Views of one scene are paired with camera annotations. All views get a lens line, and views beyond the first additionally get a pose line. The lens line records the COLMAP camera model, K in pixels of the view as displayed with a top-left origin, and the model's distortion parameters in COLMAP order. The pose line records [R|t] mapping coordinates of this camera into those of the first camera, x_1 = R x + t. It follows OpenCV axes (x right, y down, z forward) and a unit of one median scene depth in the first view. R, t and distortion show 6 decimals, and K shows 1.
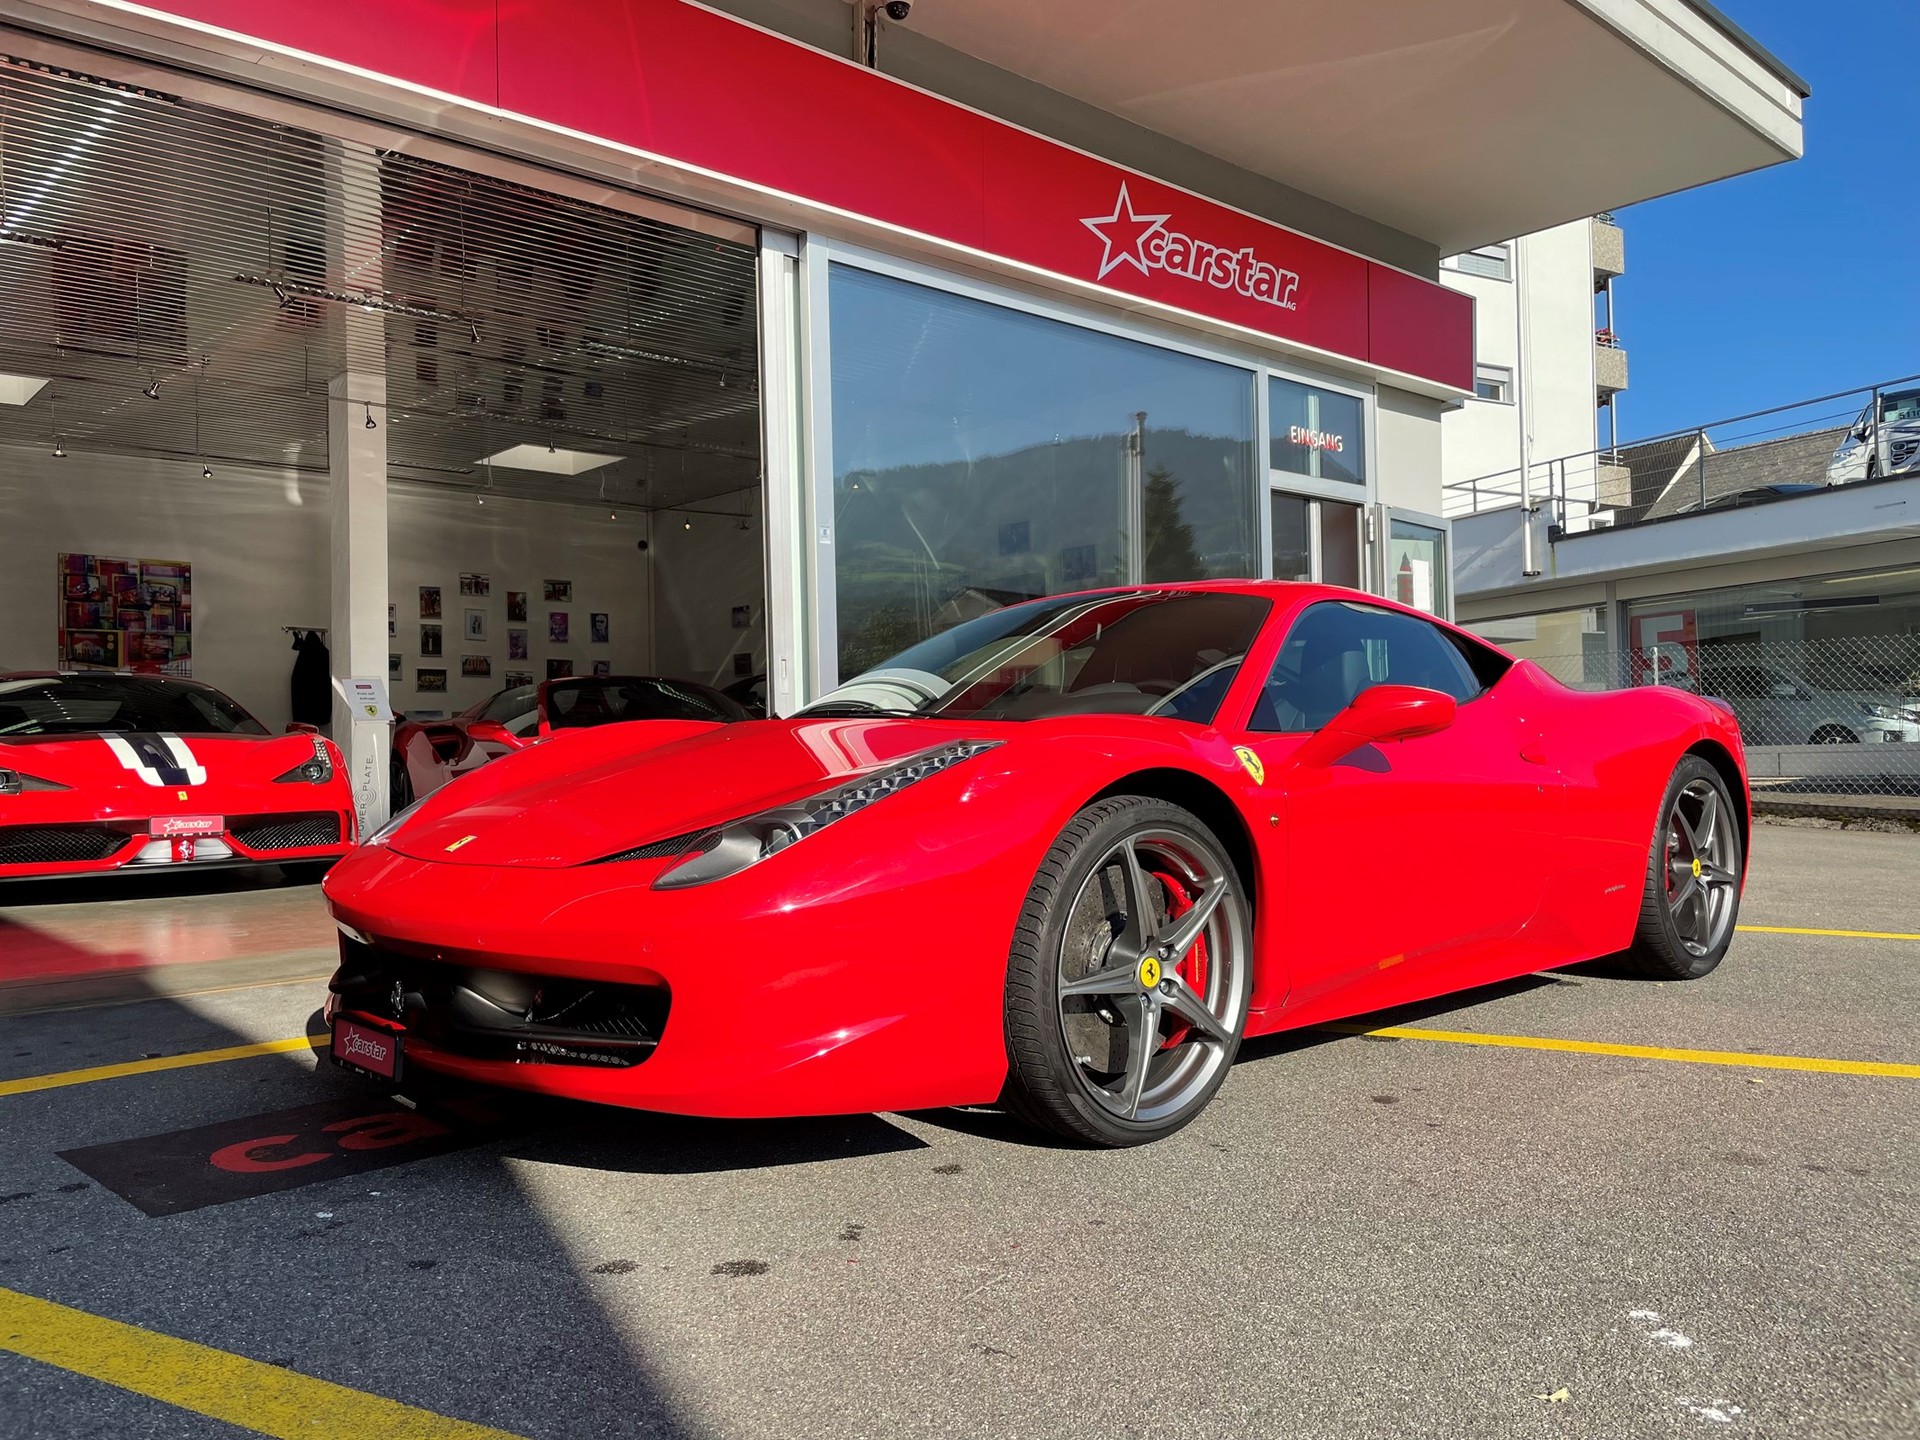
lens RADIAL K [[1450.4, 0, 952.6], [0, 1450.4, 728.4], [0, 0, 1]] dist [0.029589, -0.038296]
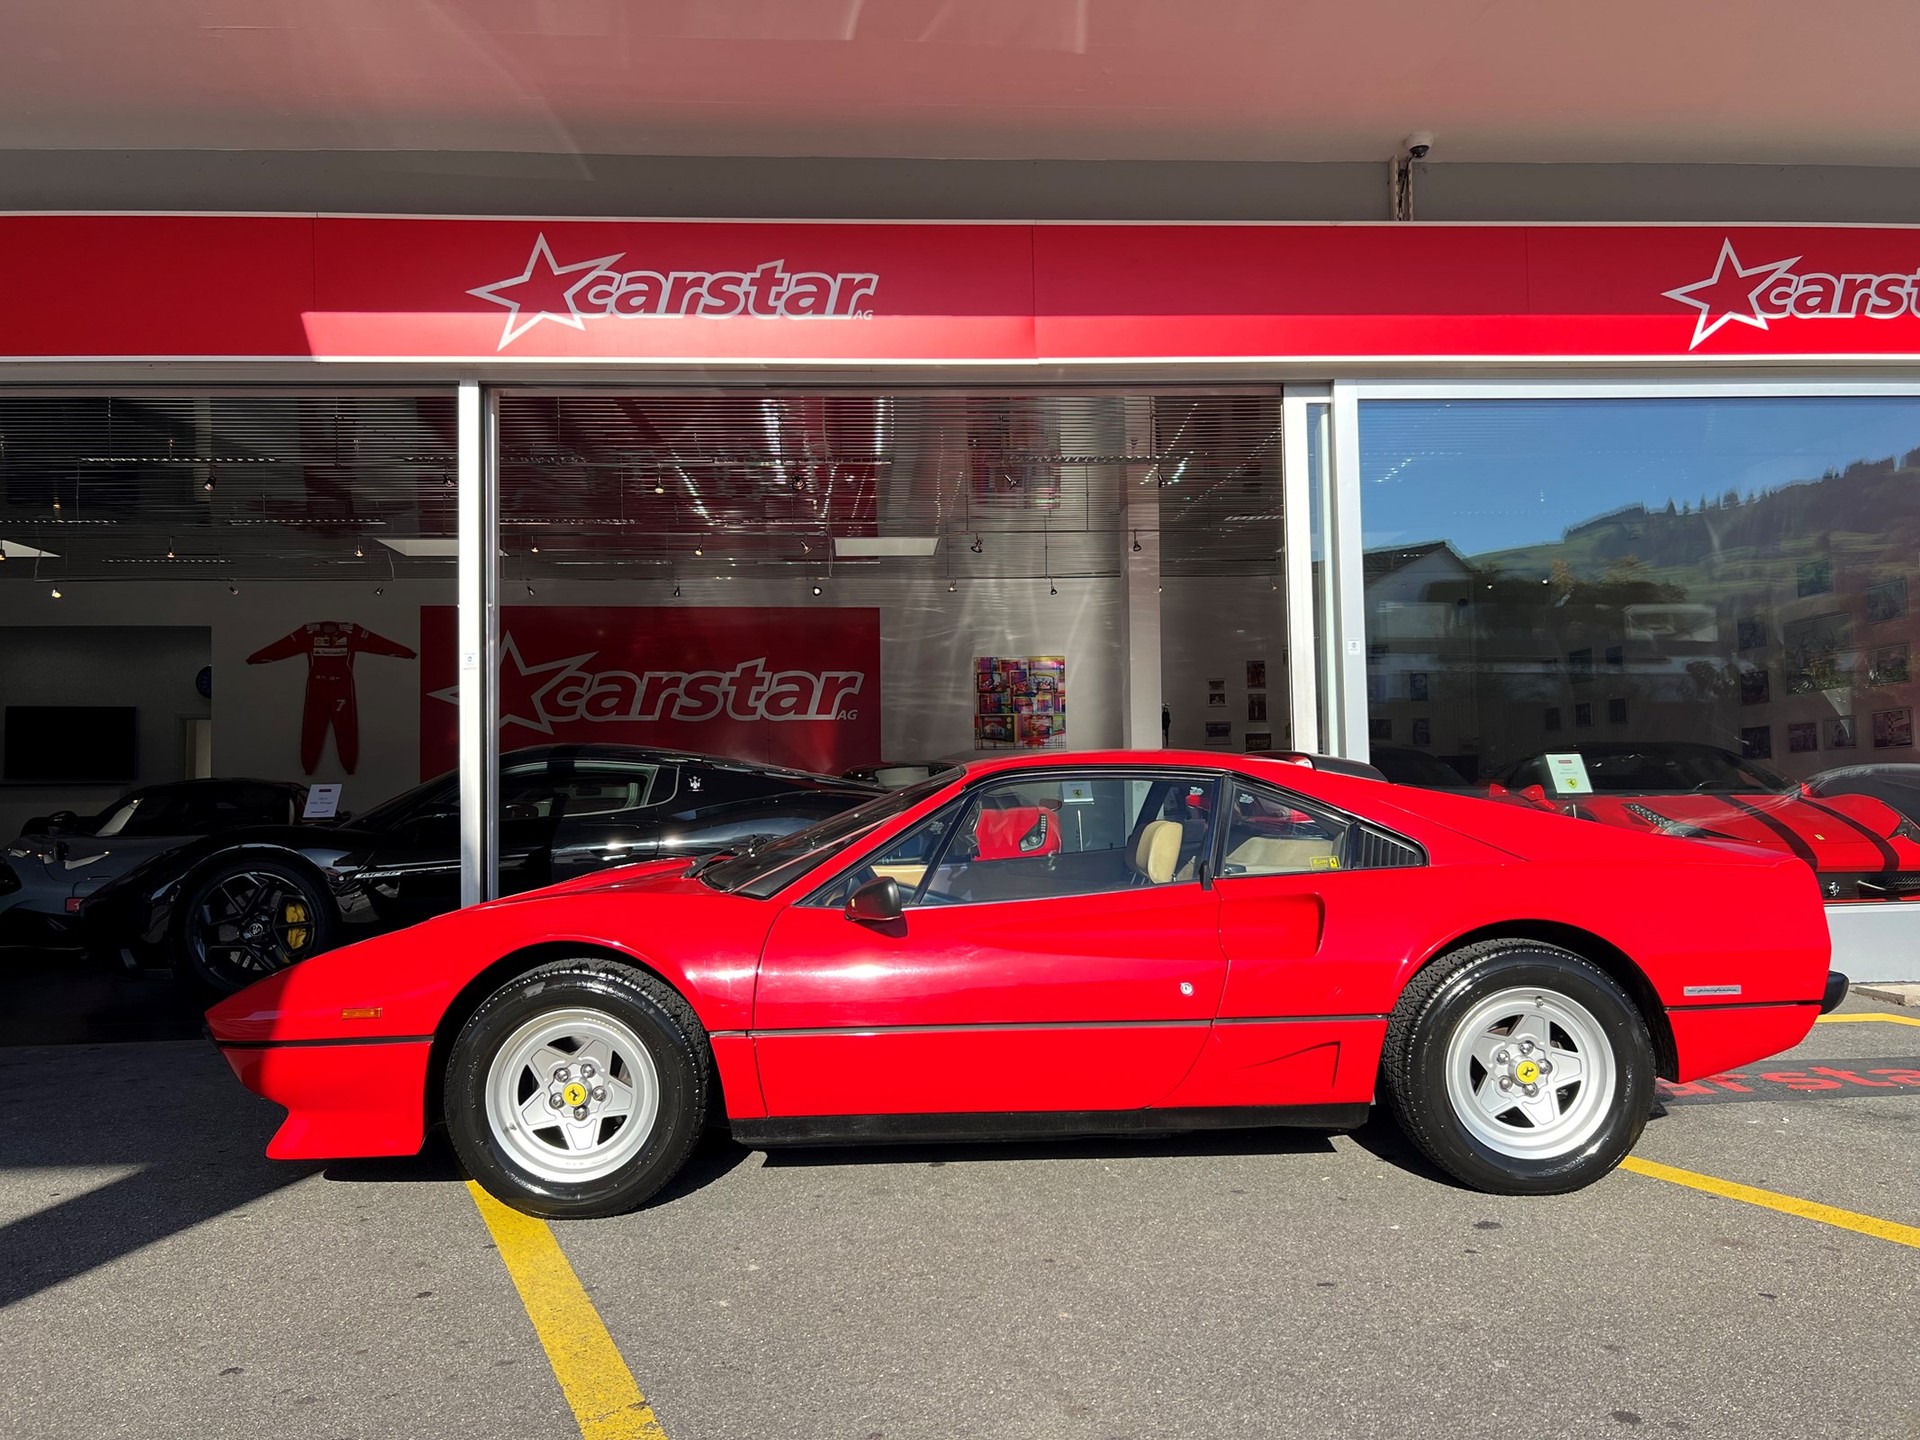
lens RADIAL K [[1452.4, 0, 963.0], [0, 1452.4, 737.1], [0, 0, 1]] dist [0.020262, -0.013432]
pose [[0.791885, -0.025853, -0.610122, 0.214346], [0.017234, 0.999652, -0.019992, -0.029125], [0.610426, 0.005316, 0.792055, -0.041295]]
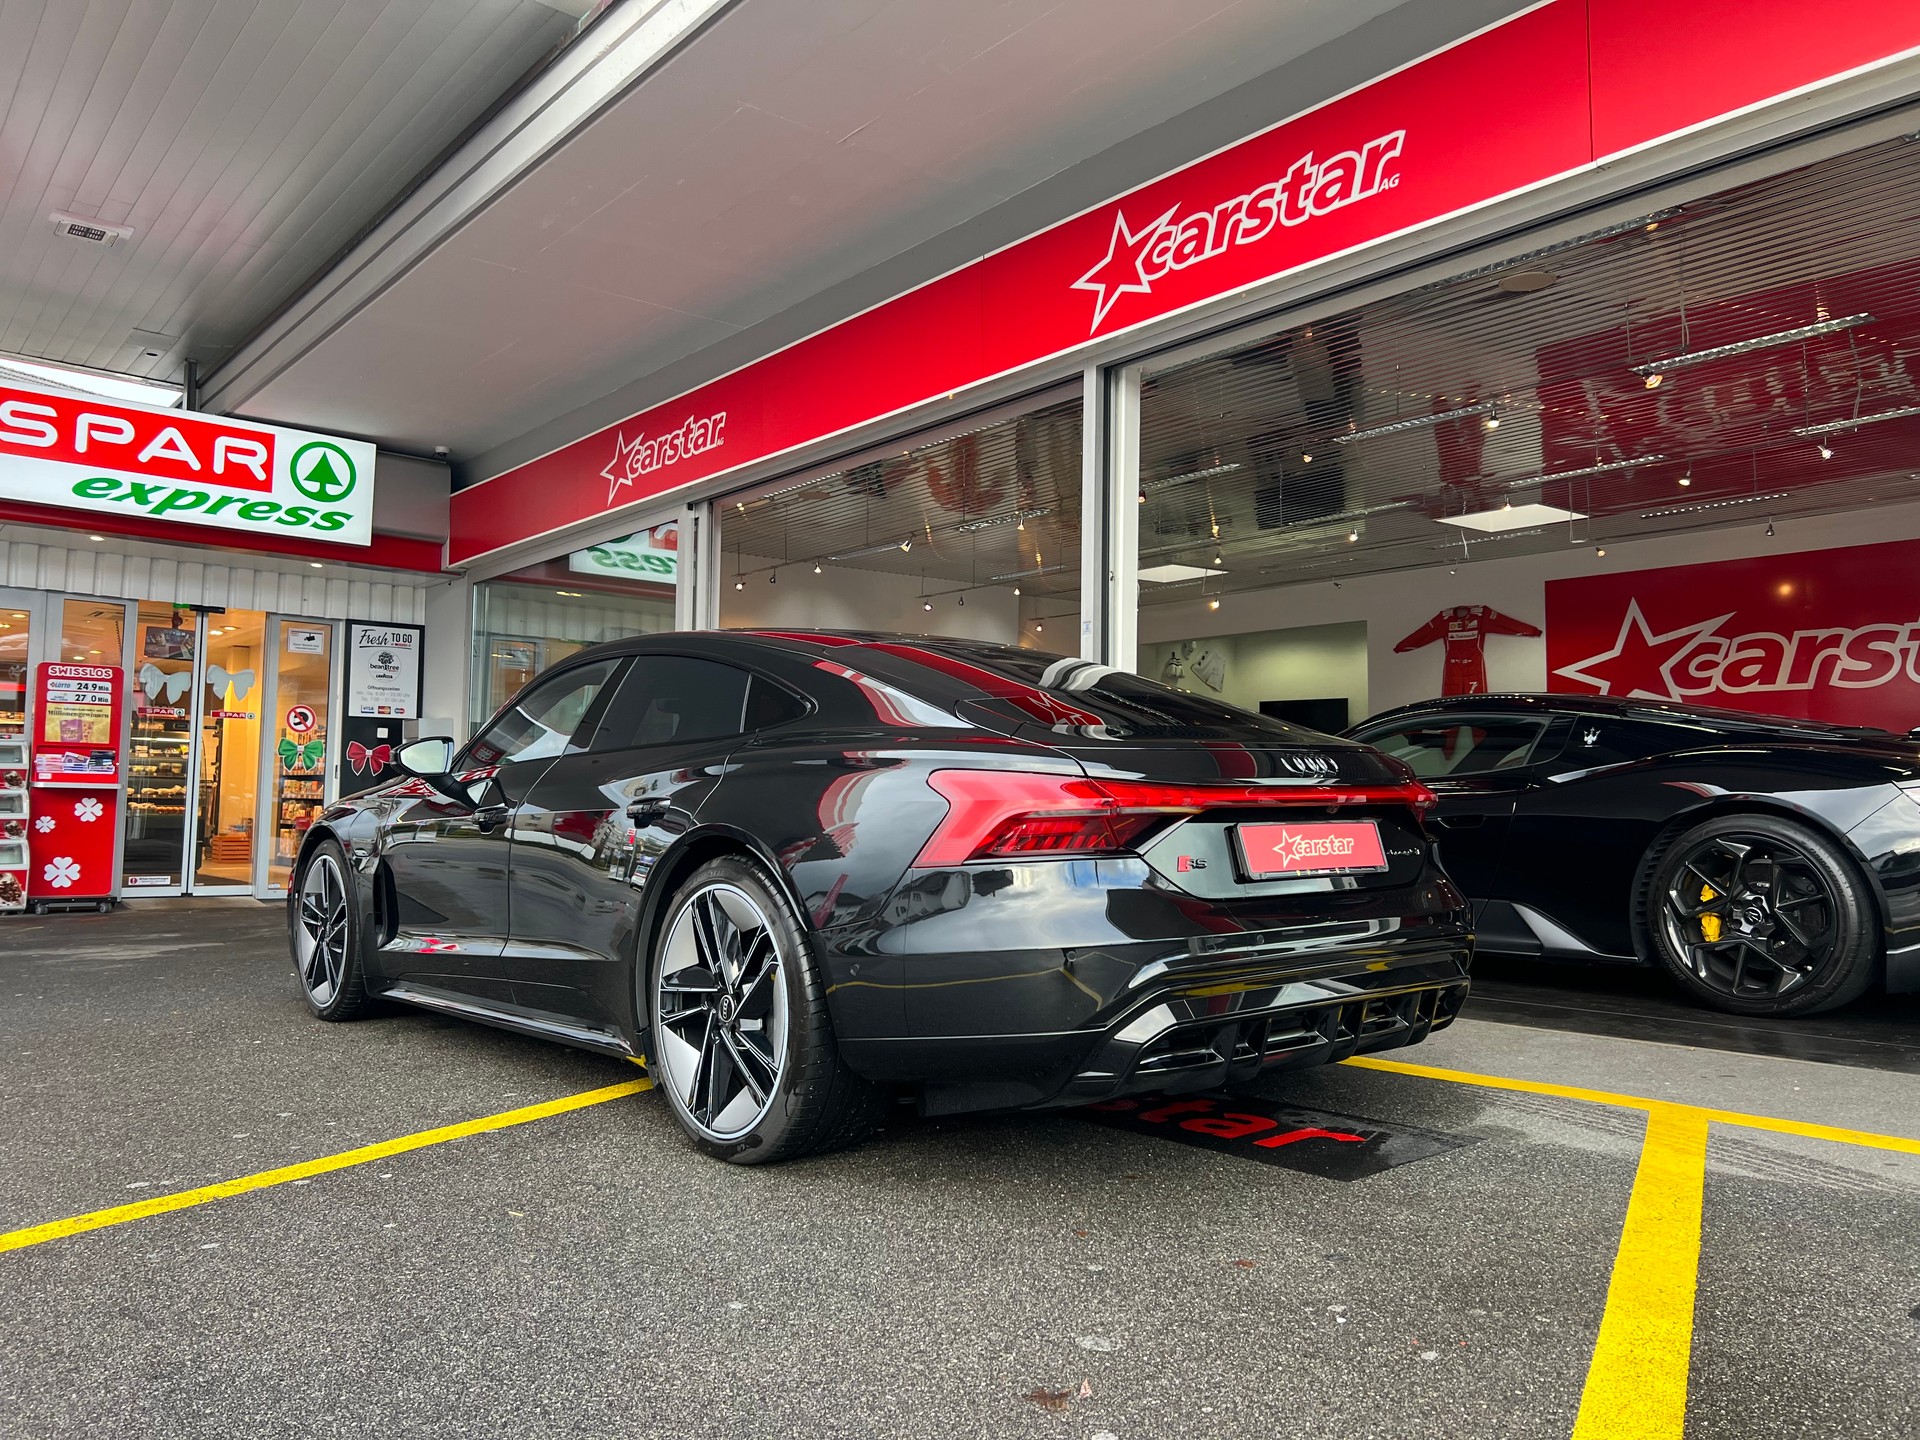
lens RADIAL K [[1435.2, 0, 946.1], [0, 1435.2, 696.0], [0, 0, 1]] dist [0.036377, -0.024745]
pose [[-0.043359, -0.063655, -0.997030, 0.331080], [0.012922, 0.997849, -0.064270, -0.003224], [0.998976, -0.015670, -0.042443, 0.299313]]
